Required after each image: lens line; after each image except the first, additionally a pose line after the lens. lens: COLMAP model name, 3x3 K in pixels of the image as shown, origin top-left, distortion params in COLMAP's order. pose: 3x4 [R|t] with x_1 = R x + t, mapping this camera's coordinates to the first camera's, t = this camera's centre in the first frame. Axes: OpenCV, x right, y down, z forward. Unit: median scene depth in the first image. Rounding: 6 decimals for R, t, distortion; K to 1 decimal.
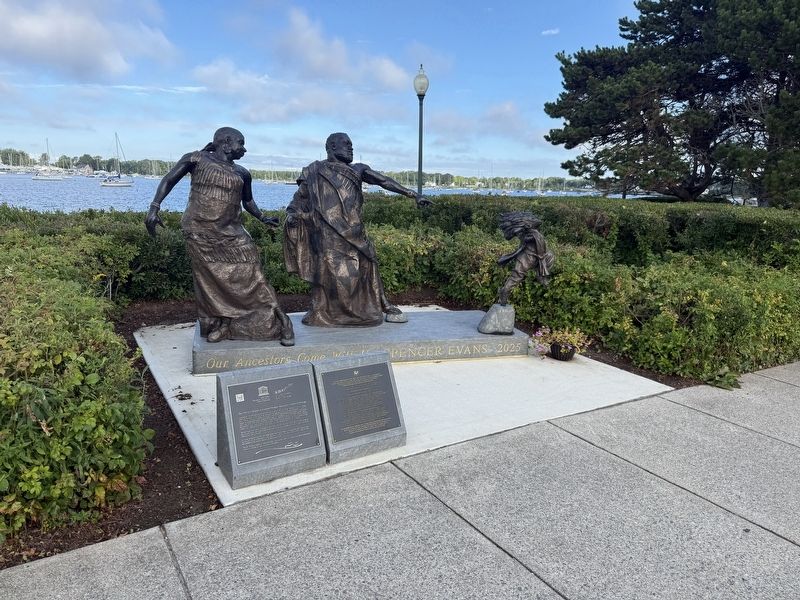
lens RADIAL K [[571.7, 0, 400.0], [0, 571.7, 300.0], [0, 0, 1]] dist [0.005066, 0.000565]
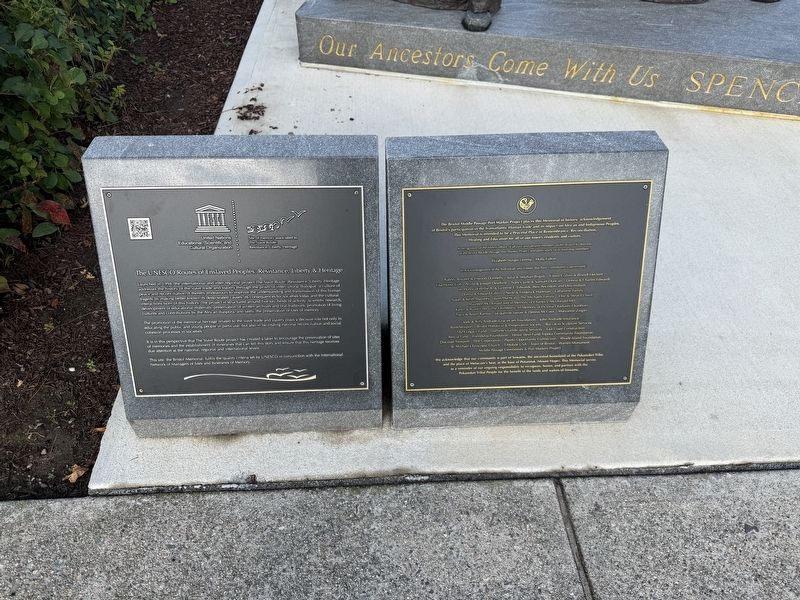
lens RADIAL K [[571.7, 0, 399.8], [0, 571.7, 297.9], [0, 0, 1]] dist [0.005066, 0.000565]
pose [[0.871609, 0.327324, -0.364908, -0.008408], [-0.073948, 0.823679, 0.562215, 0.002793], [0.484593, -0.463047, 0.742130, 0.746659]]
